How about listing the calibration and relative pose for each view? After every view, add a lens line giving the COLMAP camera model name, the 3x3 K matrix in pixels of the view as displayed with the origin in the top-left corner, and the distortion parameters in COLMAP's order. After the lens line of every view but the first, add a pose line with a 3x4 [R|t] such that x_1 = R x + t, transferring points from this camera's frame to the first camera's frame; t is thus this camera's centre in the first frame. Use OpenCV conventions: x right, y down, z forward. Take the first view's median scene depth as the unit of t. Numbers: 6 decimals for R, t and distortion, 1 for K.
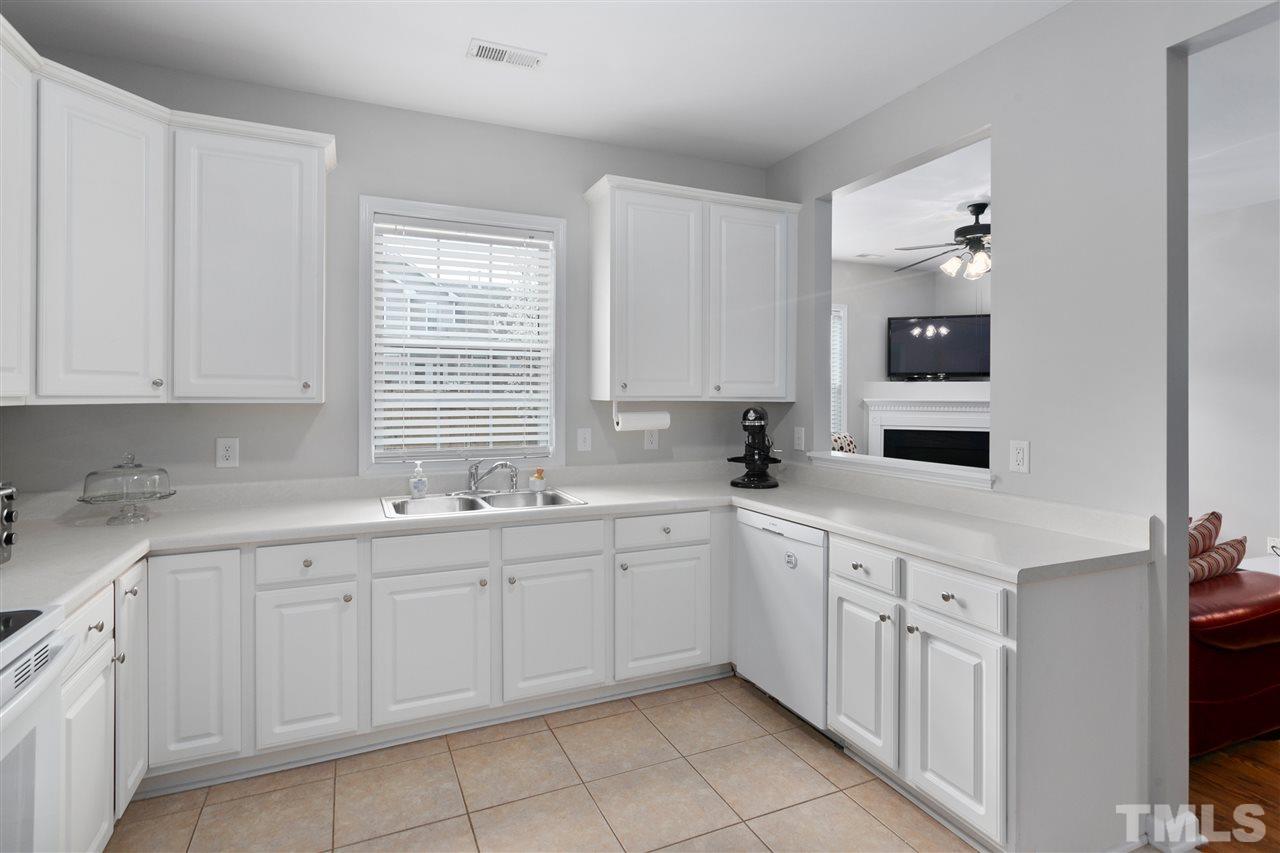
lens RADIAL K [[626.4, 0, 613.7], [0, 626.4, 397.3], [0, 0, 1]] dist [0.003070, 0.000429]
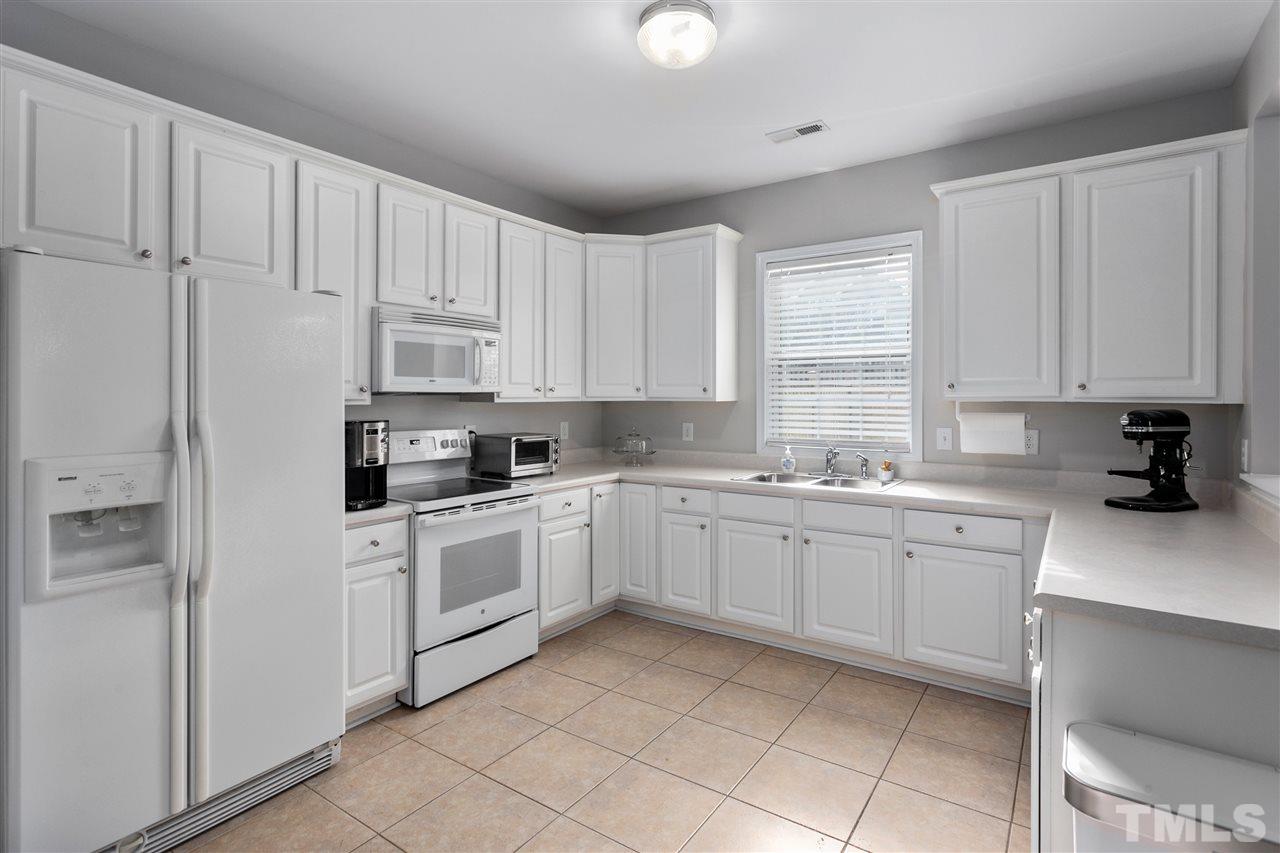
lens RADIAL K [[620.5, 0, 651.0], [0, 620.5, 398.8], [0, 0, 1]] dist [0.006601, 0.001616]
pose [[0.548466, 0.001234, -0.836172, 0.664194], [-0.000560, 0.999999, 0.001108, 0.001393], [0.836173, -0.000139, 0.548466, 0.041324]]
